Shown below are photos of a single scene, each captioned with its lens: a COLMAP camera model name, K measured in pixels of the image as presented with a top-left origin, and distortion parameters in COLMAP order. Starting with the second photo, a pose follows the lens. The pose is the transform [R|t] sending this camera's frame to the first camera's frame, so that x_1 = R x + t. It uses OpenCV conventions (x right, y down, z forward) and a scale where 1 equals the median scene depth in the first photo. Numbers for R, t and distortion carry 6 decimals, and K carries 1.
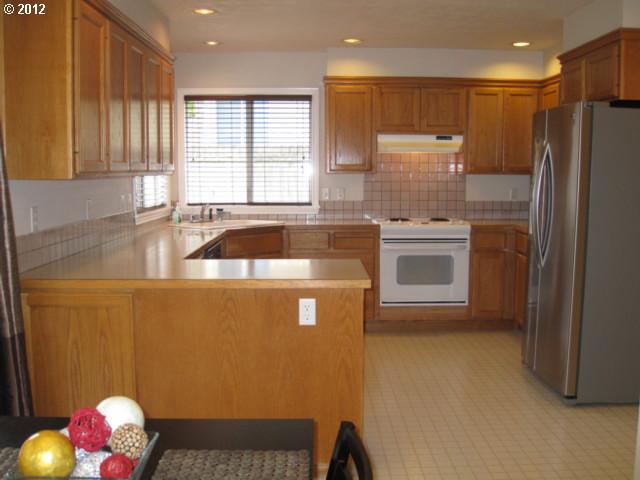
lens RADIAL K [[690.4, 0, 321.1], [0, 690.4, 239.6], [0, 0, 1]] dist [-0.122901, 0.000000]
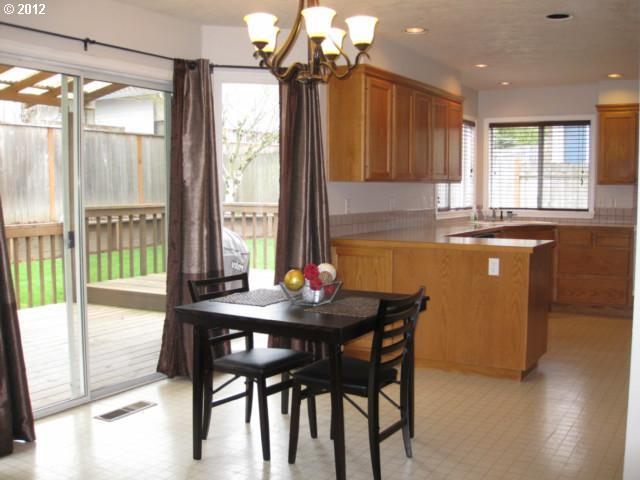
lens RADIAL K [[690.4, 0, 320.0], [0, 690.4, 240.3], [0, 0, 1]] dist [-0.122901, 0.000000]
pose [[0.846793, 0.041765, -0.530281, 0.232047], [-0.055084, 0.998438, -0.009325, 0.039879], [0.529063, 0.037106, 0.847771, -0.262824]]
